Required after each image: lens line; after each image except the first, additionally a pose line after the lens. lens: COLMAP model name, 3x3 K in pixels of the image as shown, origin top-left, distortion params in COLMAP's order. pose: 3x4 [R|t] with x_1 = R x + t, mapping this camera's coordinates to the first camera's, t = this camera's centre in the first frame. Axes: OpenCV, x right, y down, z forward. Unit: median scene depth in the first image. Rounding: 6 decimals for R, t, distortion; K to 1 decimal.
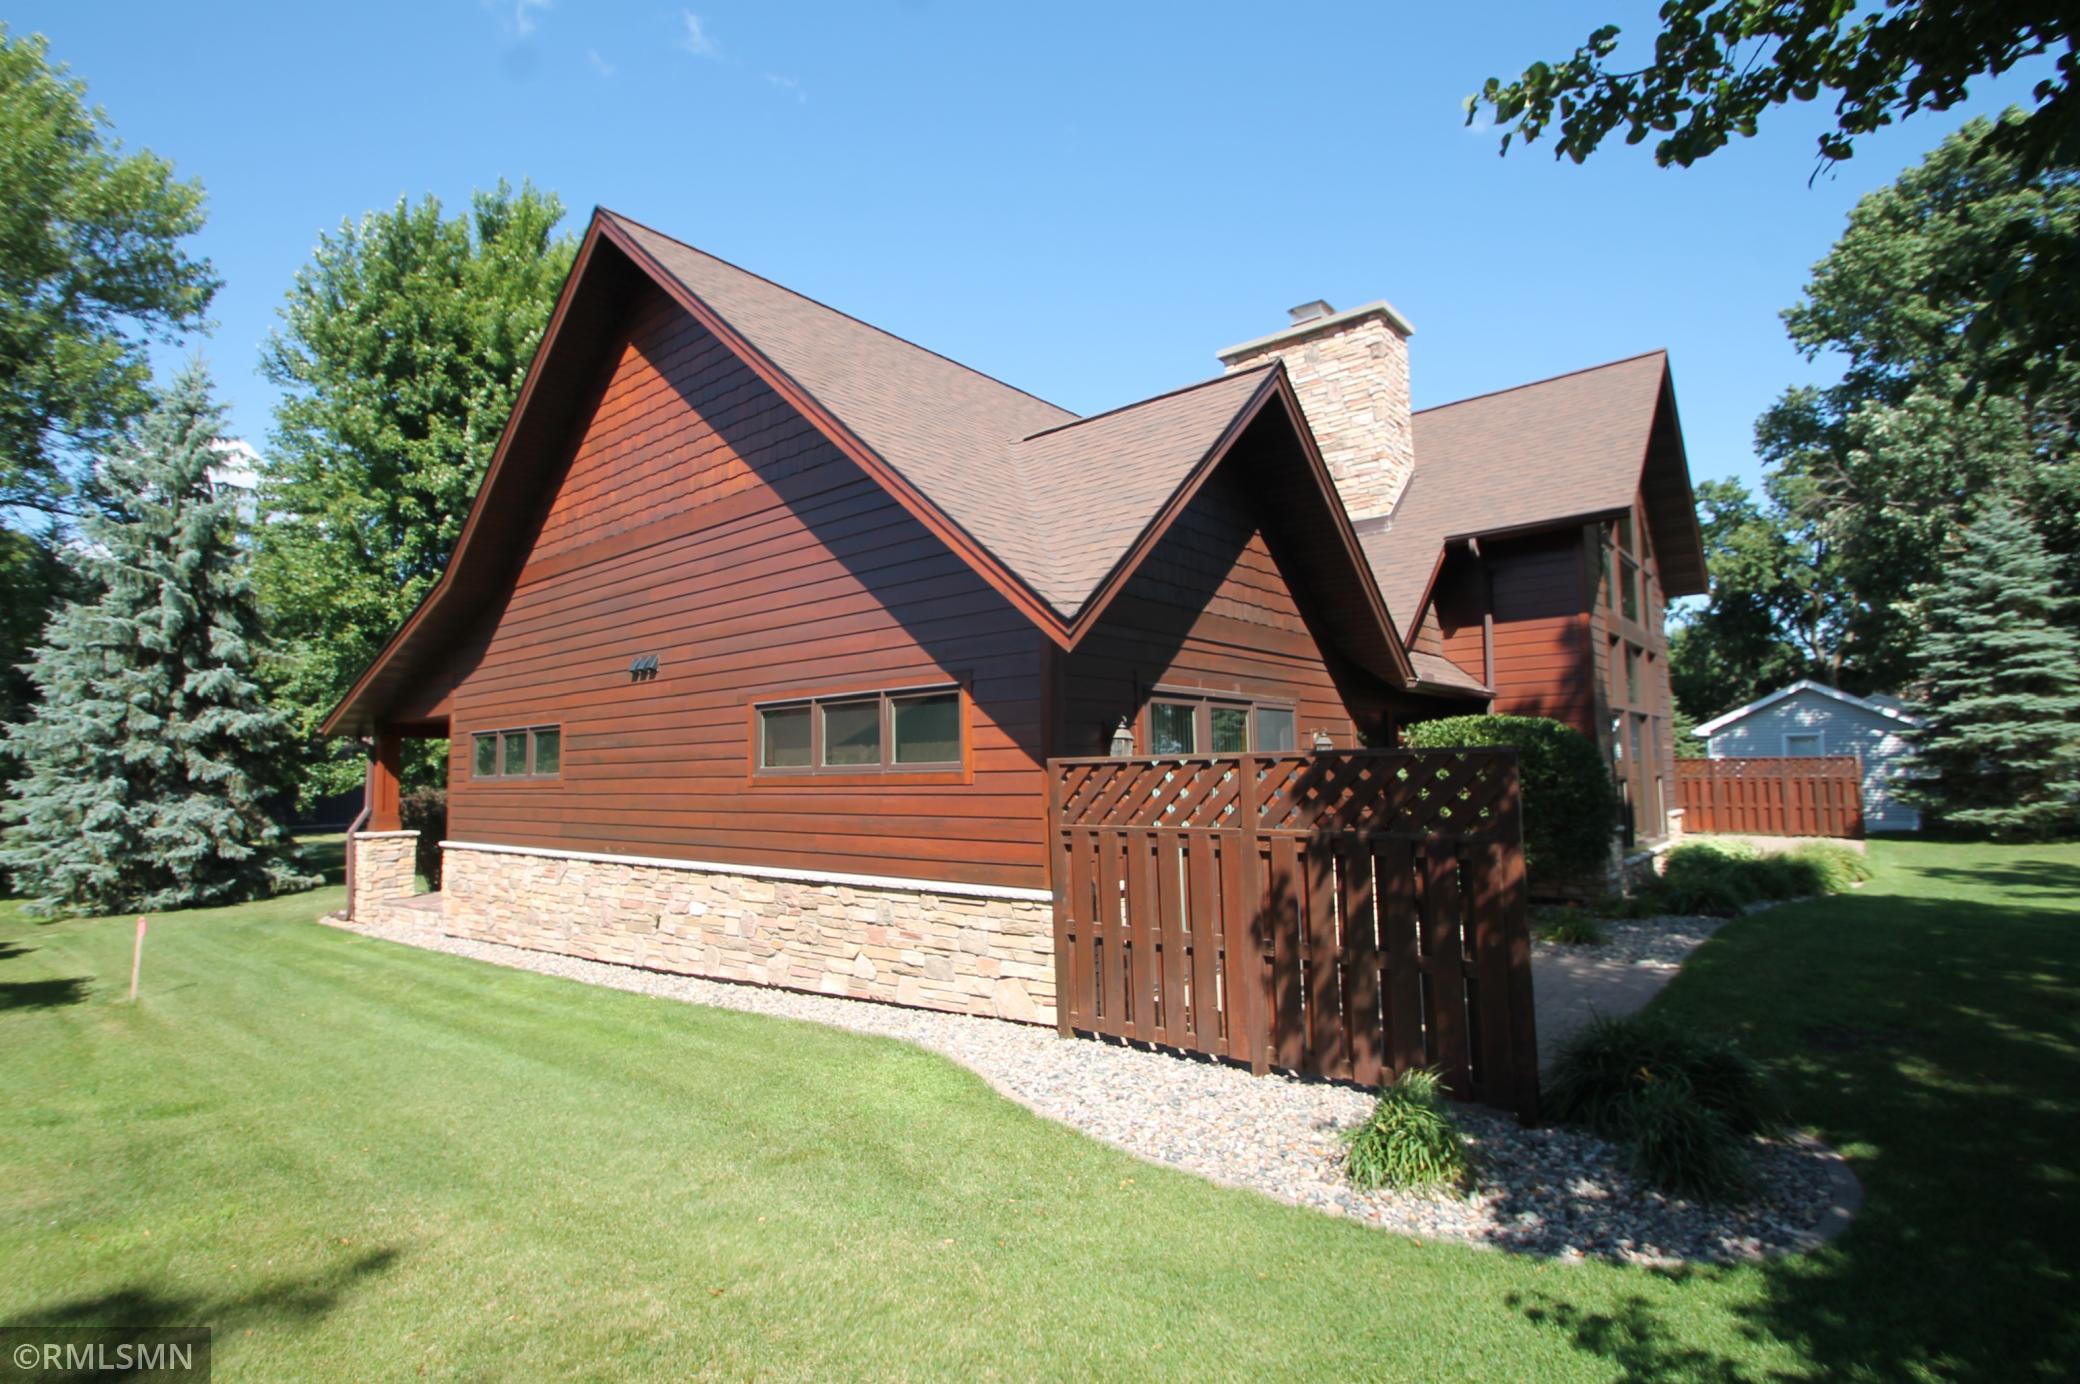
lens RADIAL K [[992.0, 0, 1039.5], [0, 992.0, 694.1], [0, 0, 1]] dist [0.005206, 0.000302]
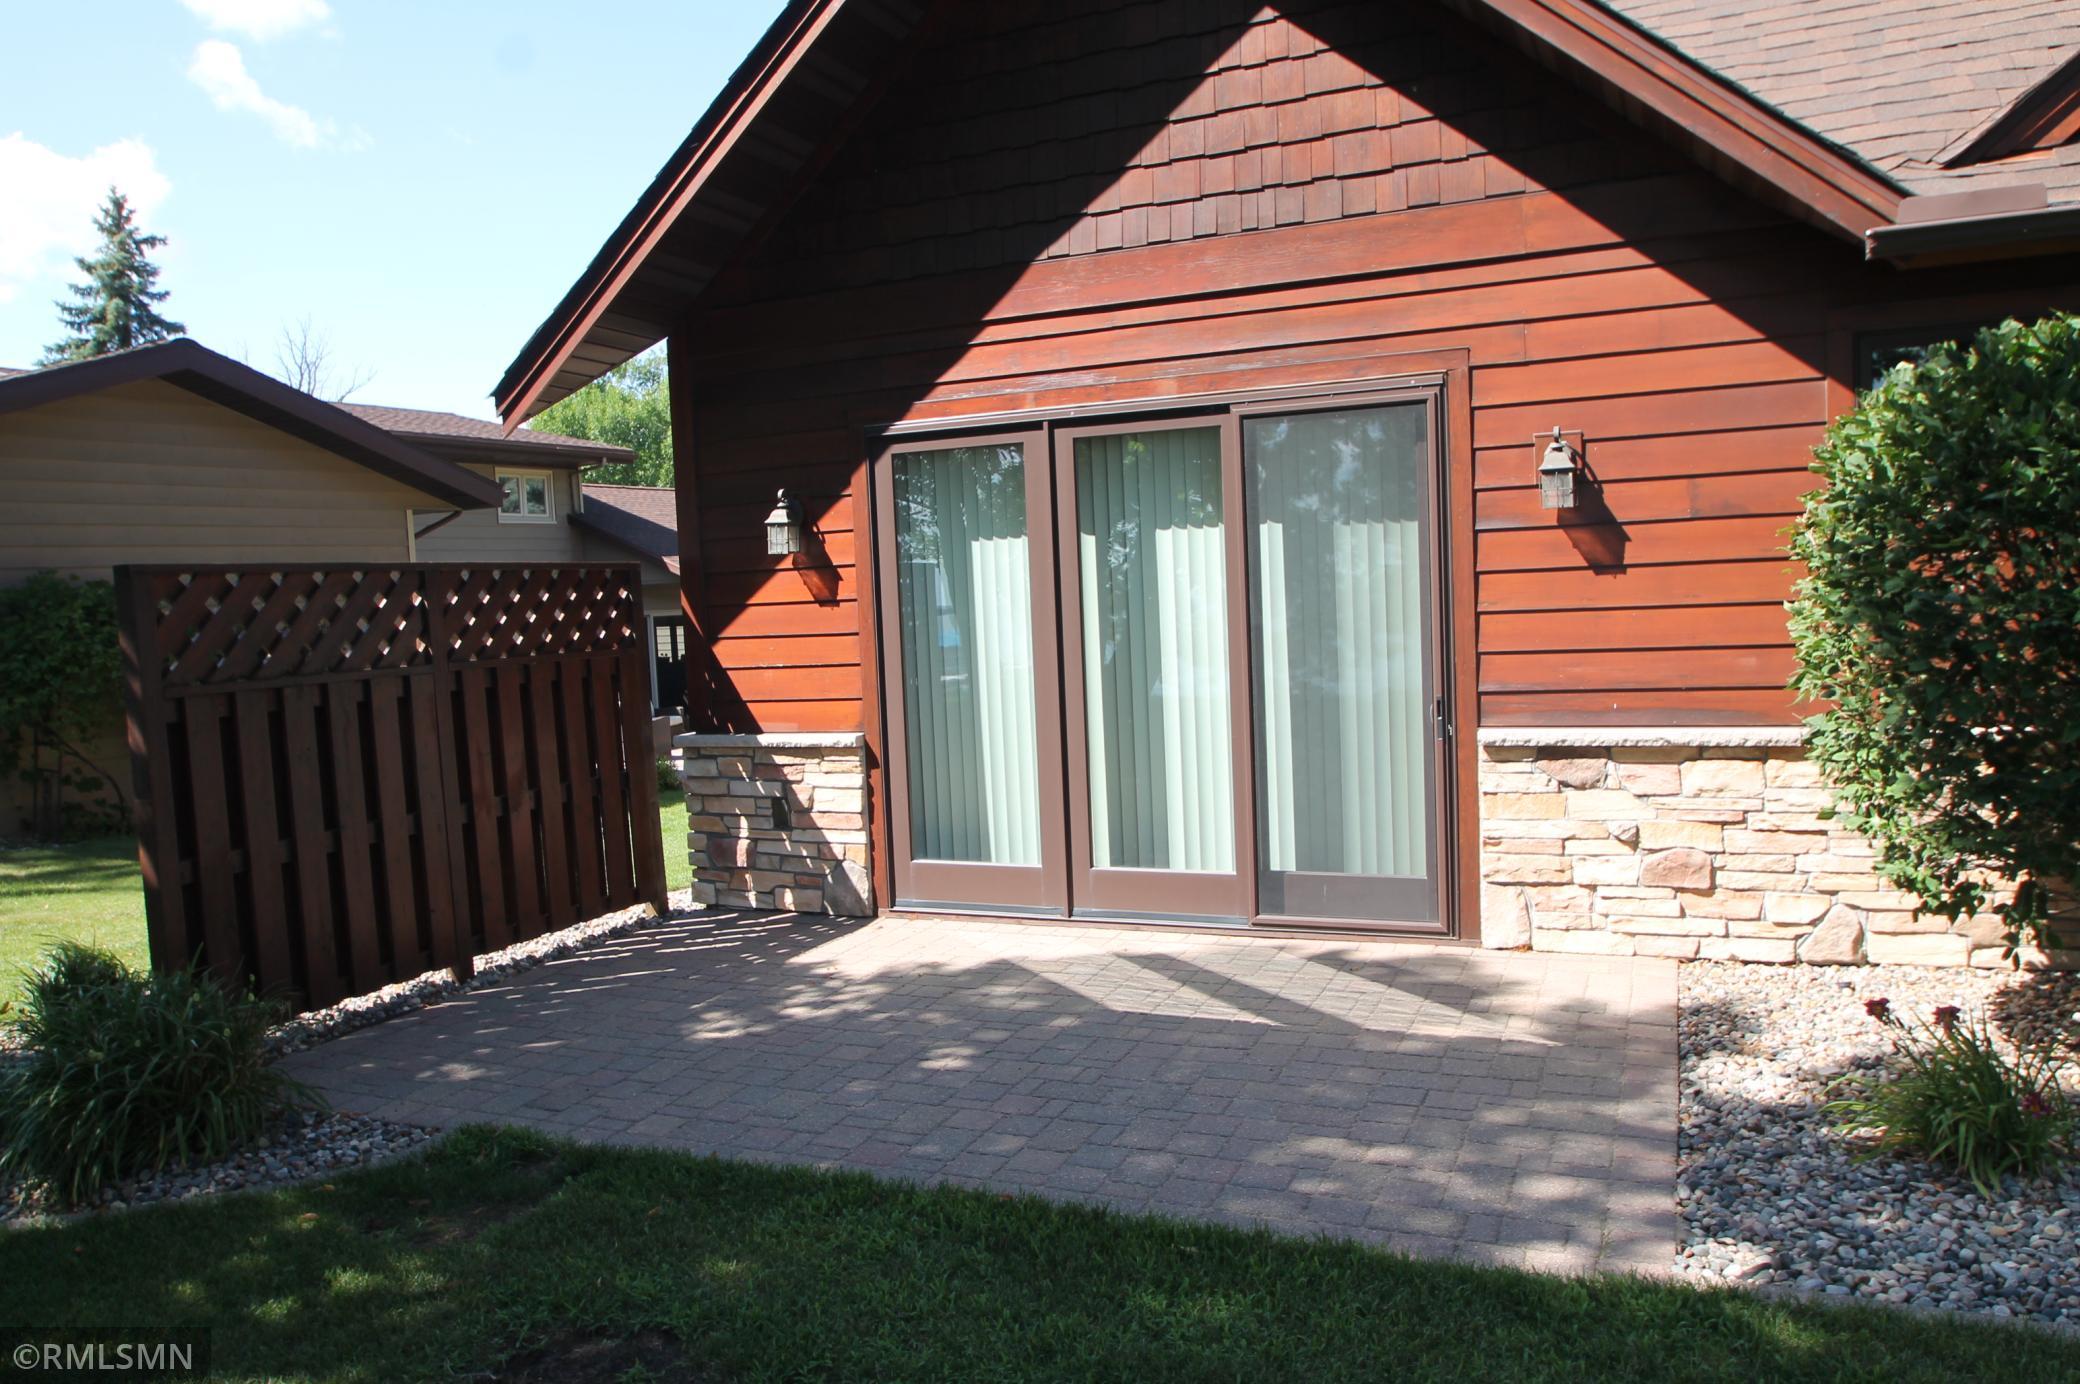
lens RADIAL K [[992.0, 0, 1040.9], [0, 992.0, 684.7], [0, 0, 1]] dist [0.005206, 0.000302]
pose [[0.404206, 0.068013, -0.912136, 0.665193], [0.102986, 0.987506, 0.119271, 0.078902], [0.908851, -0.142147, 0.392152, 0.753920]]
